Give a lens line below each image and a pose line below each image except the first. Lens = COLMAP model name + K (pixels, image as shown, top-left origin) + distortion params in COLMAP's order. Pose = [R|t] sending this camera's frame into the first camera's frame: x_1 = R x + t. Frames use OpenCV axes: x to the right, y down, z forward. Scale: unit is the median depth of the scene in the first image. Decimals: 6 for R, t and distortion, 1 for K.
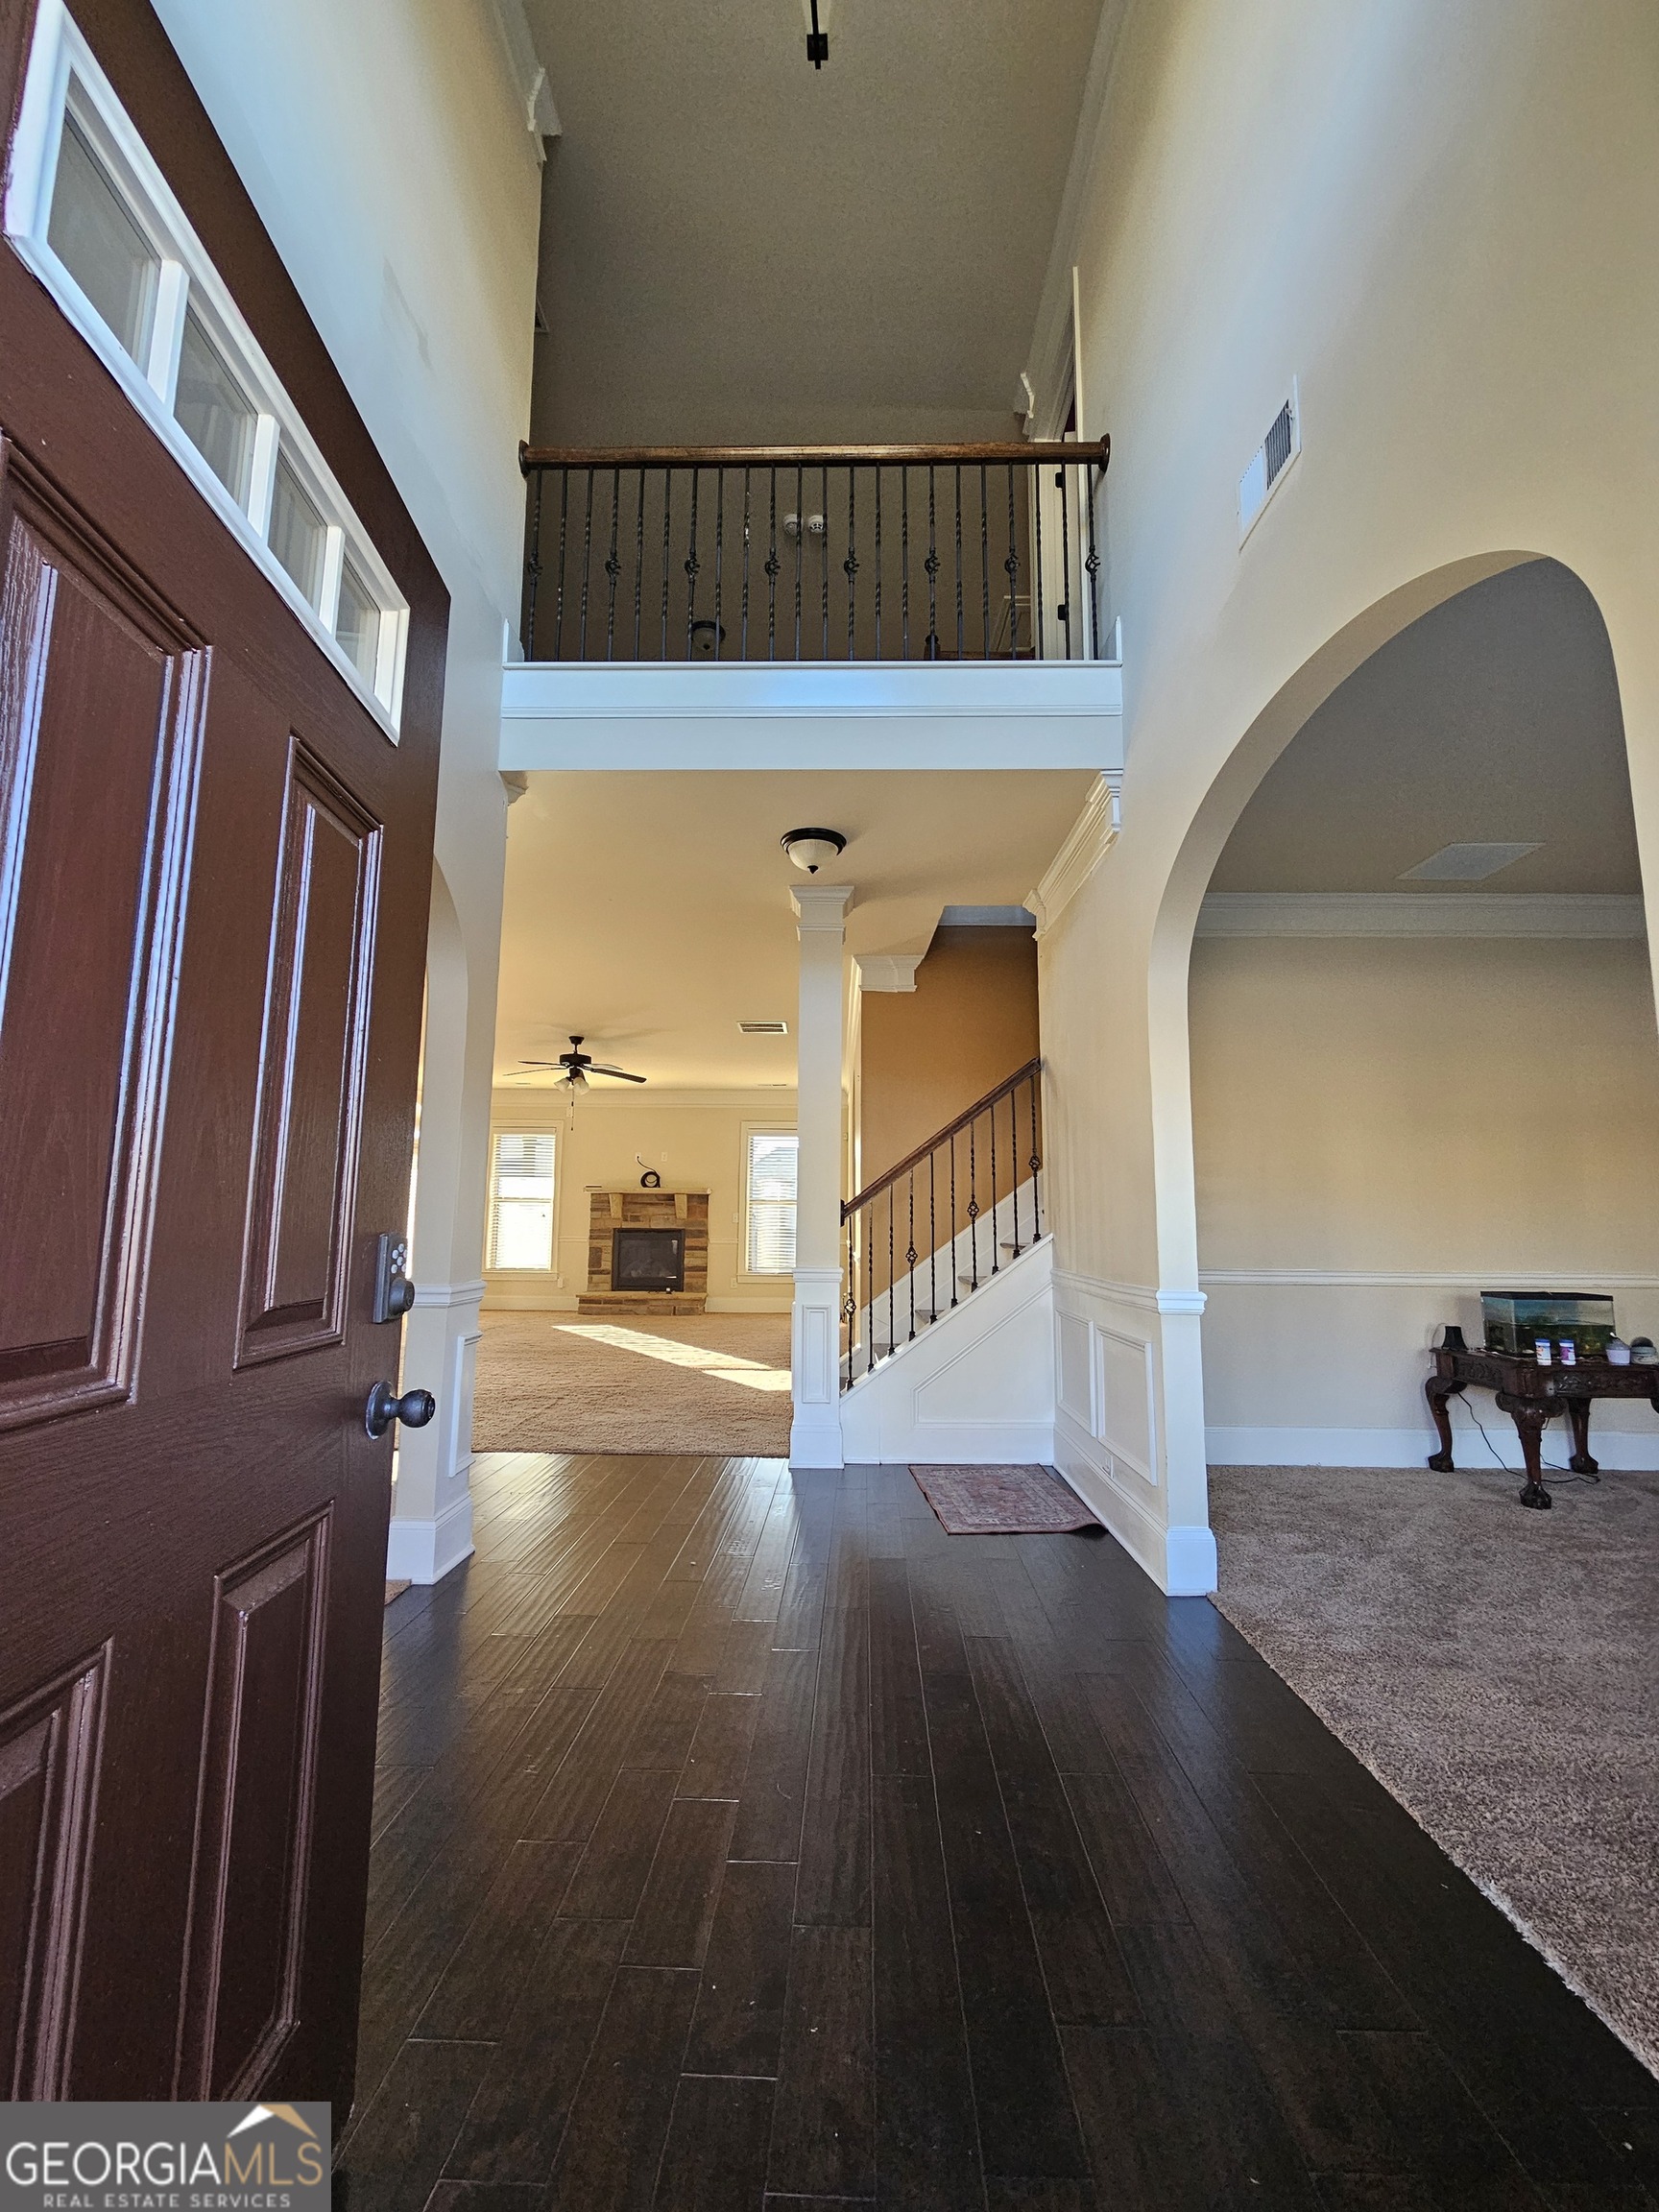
lens RADIAL K [[902.1, 0, 827.0], [0, 902.1, 1113.9], [0, 0, 1]] dist [-0.004063, 0.000807]
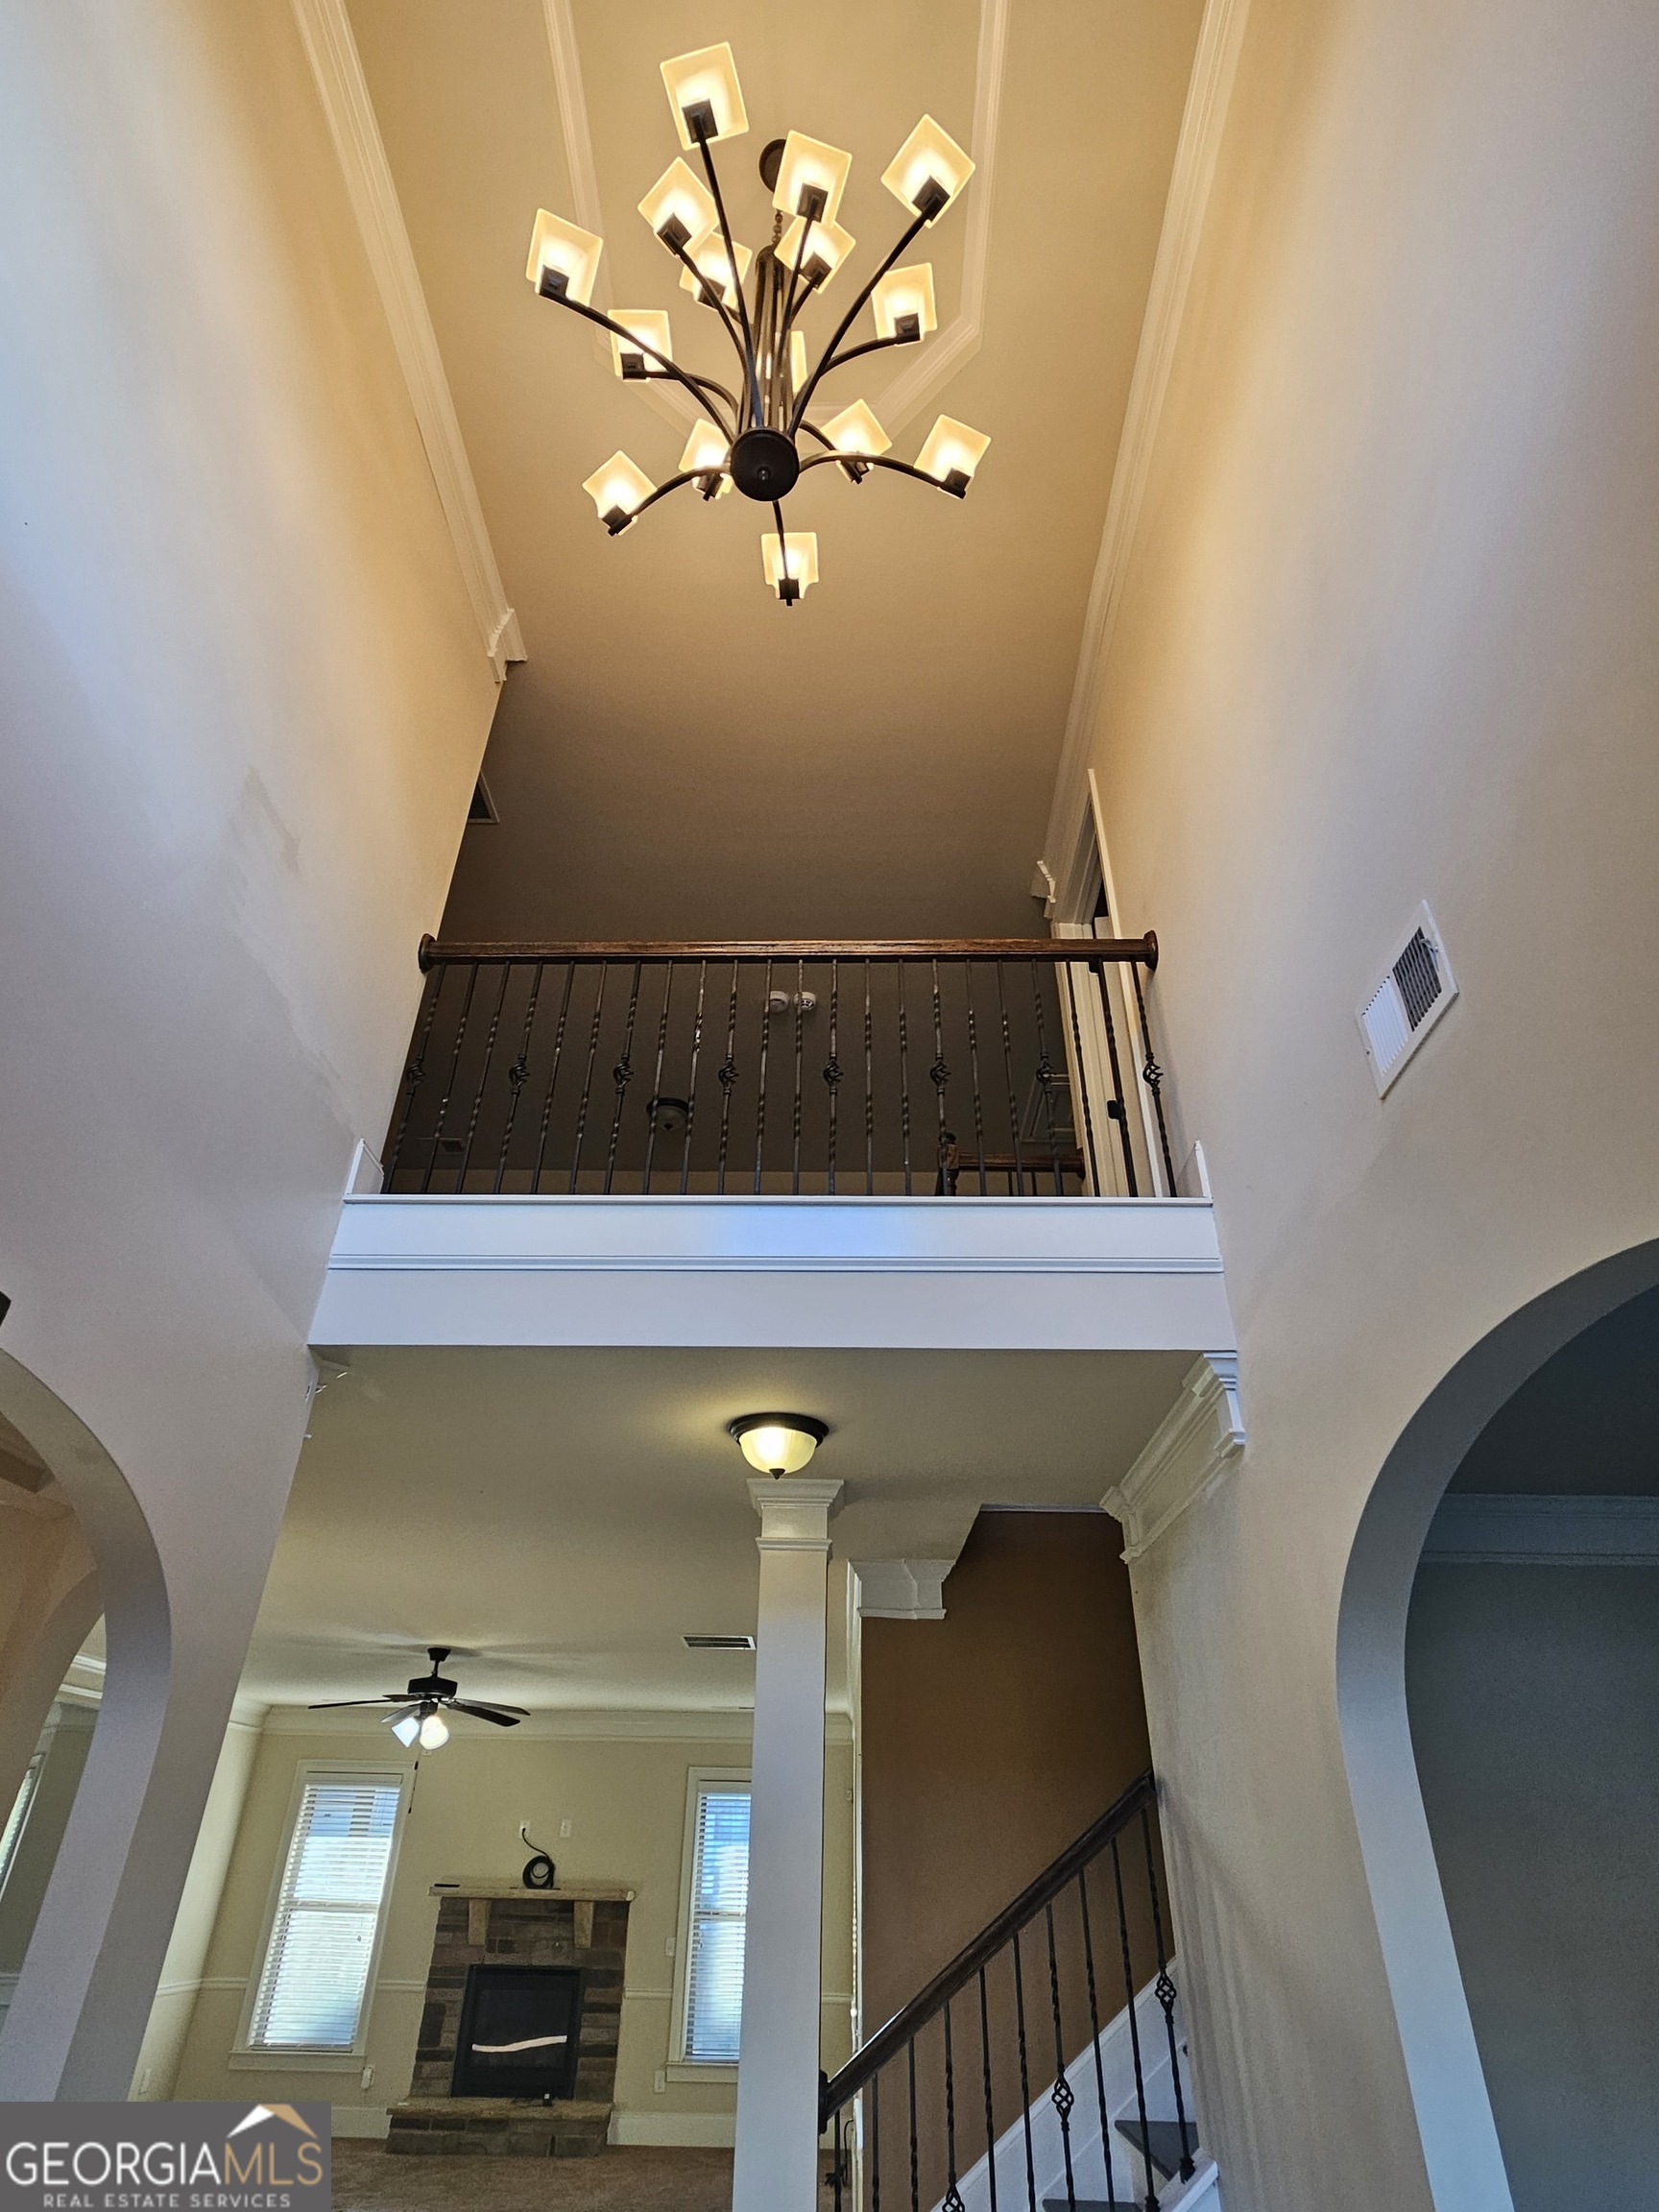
lens RADIAL K [[1148.3, 0, 828.1], [0, 1148.3, 1104.3], [0, 0, 1]] dist [-0.005192, -0.000136]
pose [[0.999967, 0.002512, -0.007765, 0.024260], [-0.005699, 0.895962, -0.444094, -0.123322], [0.005842, 0.444124, 0.895946, 0.115778]]
